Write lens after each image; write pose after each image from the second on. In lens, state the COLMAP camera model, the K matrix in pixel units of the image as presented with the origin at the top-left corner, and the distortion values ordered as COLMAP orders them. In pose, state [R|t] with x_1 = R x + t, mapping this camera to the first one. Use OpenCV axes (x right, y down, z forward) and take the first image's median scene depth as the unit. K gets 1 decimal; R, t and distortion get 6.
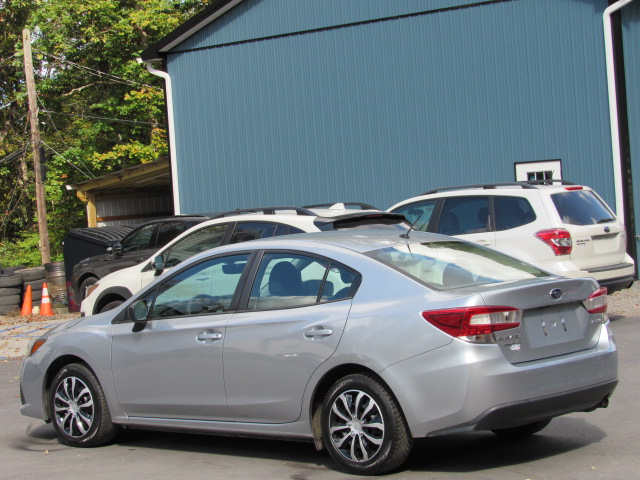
lens RADIAL K [[1614.4, 0, 320.0], [0, 1614.4, 240.0], [0, 0, 1]] dist [-0.127425, 0.957186]
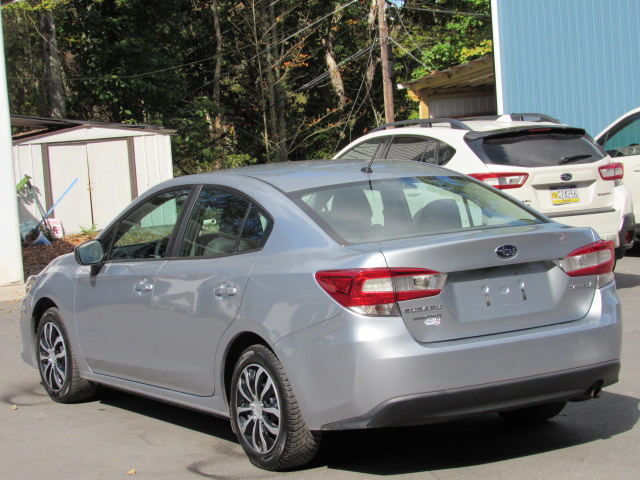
lens RADIAL K [[1614.4, 0, 320.0], [0, 1614.4, 240.0], [0, 0, 1]] dist [-0.127425, 0.957186]
pose [[0.958645, 0.023055, -0.283669, 0.266452], [-0.003969, 0.997700, 0.067673, -0.022556], [0.284577, -0.063748, 0.956531, 0.231238]]
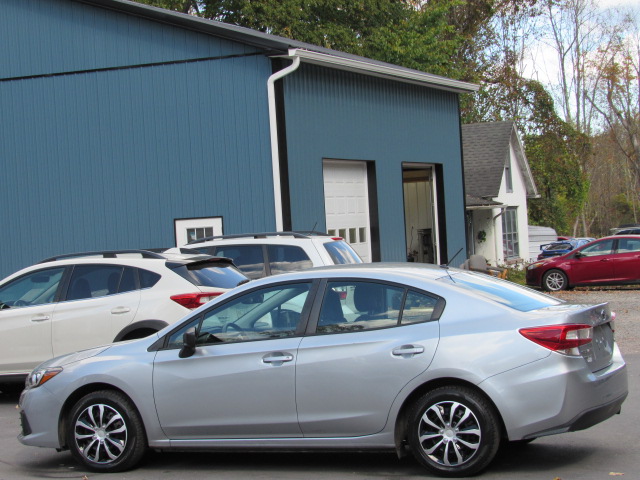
lens RADIAL K [[1596.0, 0, 320.0], [0, 1596.0, 240.0], [0, 0, 1]] dist [-0.048493, 0.061162]
pose [[0.936801, 0.012341, 0.349646, -0.430189], [0.002375, 0.999130, -0.041628, 0.025724], [-0.349856, 0.039828, 0.935957, -0.010875]]
